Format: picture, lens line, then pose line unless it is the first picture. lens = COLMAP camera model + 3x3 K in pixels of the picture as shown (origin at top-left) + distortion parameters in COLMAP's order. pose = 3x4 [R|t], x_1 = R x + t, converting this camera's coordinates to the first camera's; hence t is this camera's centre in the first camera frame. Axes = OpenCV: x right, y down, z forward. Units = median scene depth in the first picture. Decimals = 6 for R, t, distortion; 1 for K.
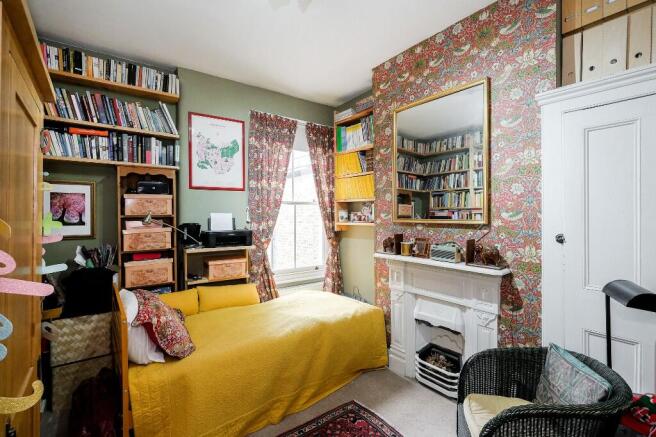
lens RADIAL K [[287.5, 0, 332.1], [0, 287.5, 215.4], [0, 0, 1]] dist [-0.007601, 0.000979]
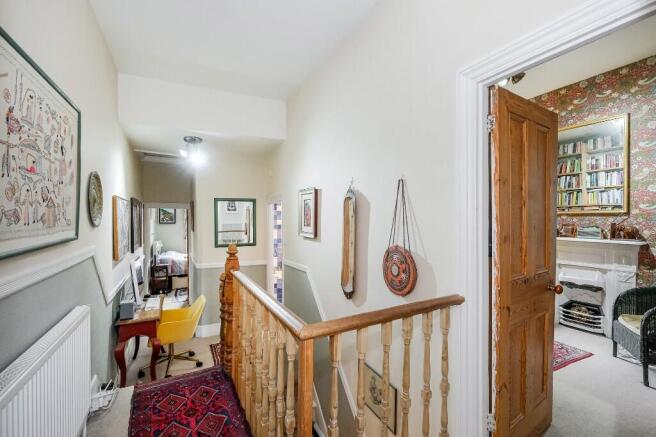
lens RADIAL K [[287.5, 0, 324.9], [0, 287.5, 221.1], [0, 0, 1]] dist [-0.007601, 0.000979]
pose [[0.980327, -0.002046, -0.197370, -0.637934], [0.003125, 0.999982, 0.005156, 0.057294], [0.197355, -0.005671, 0.980316, -0.688853]]
